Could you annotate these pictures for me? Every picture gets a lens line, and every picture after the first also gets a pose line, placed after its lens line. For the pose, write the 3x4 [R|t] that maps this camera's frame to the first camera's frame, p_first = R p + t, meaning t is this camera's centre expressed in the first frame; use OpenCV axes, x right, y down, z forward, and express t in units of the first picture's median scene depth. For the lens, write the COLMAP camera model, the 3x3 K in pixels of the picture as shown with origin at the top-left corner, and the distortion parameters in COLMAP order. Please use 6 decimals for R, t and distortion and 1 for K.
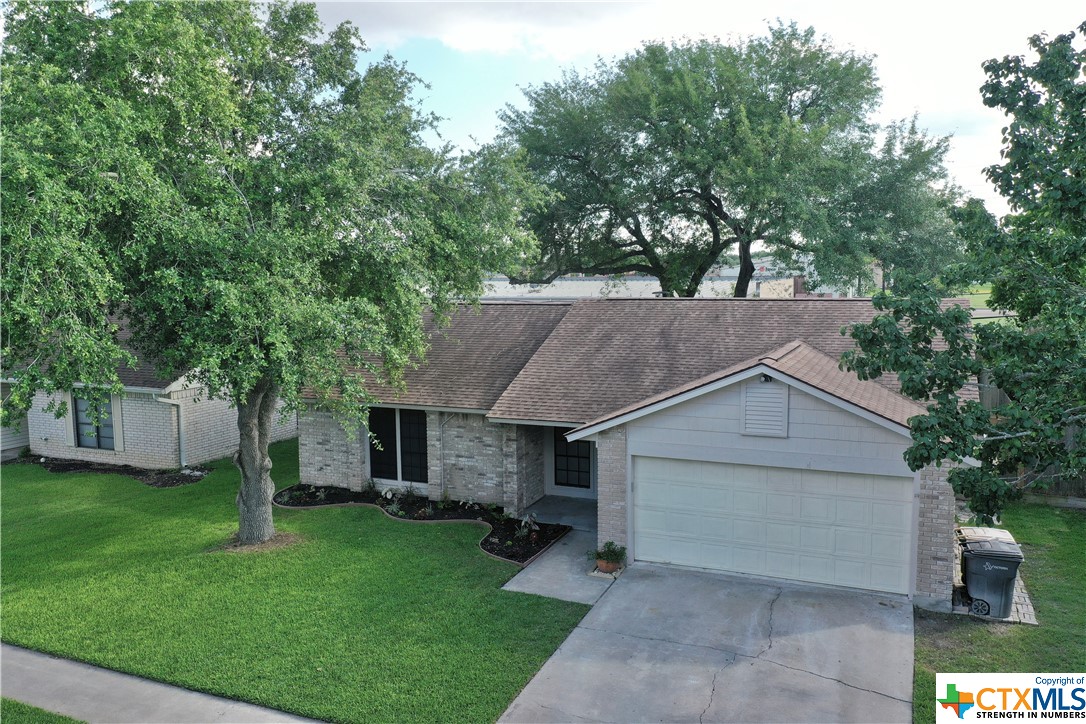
lens RADIAL K [[848.4, 0, 542.6], [0, 848.4, 363.5], [0, 0, 1]] dist [0.002020, 0.000457]
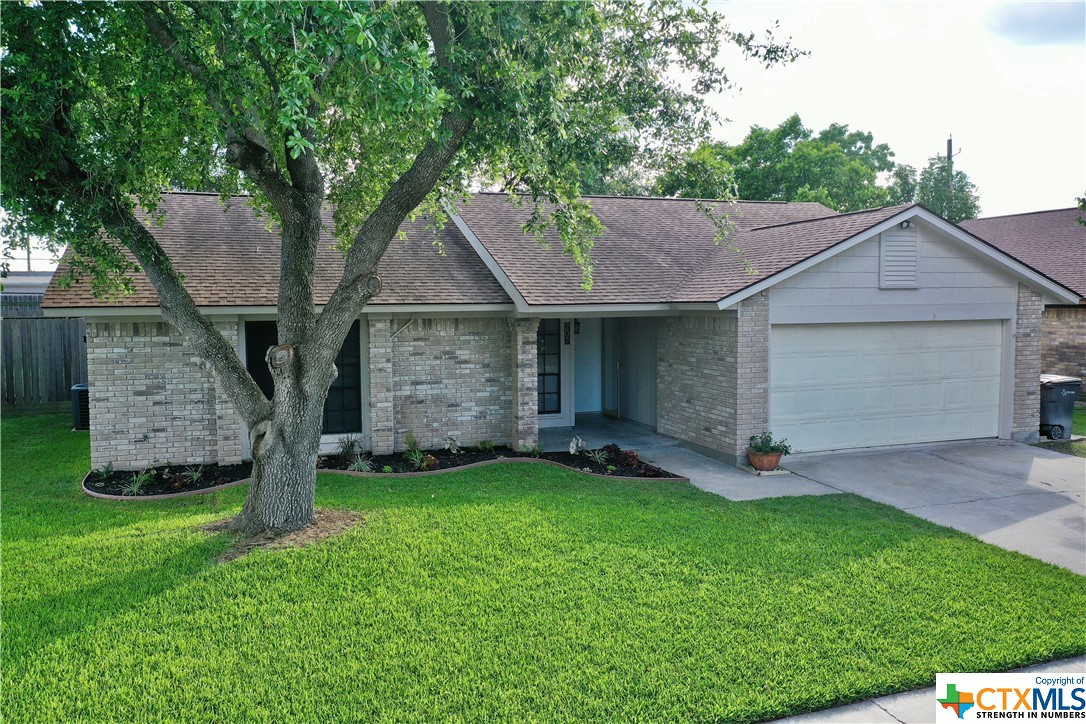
lens RADIAL K [[848.4, 0, 543.5], [0, 848.4, 359.8], [0, 0, 1]] dist [0.002020, 0.000457]
pose [[0.729270, -0.044855, 0.682754, -0.521272], [0.075305, 0.997049, -0.014933, 0.116167], [-0.680069, 0.062305, 0.730496, 0.466012]]
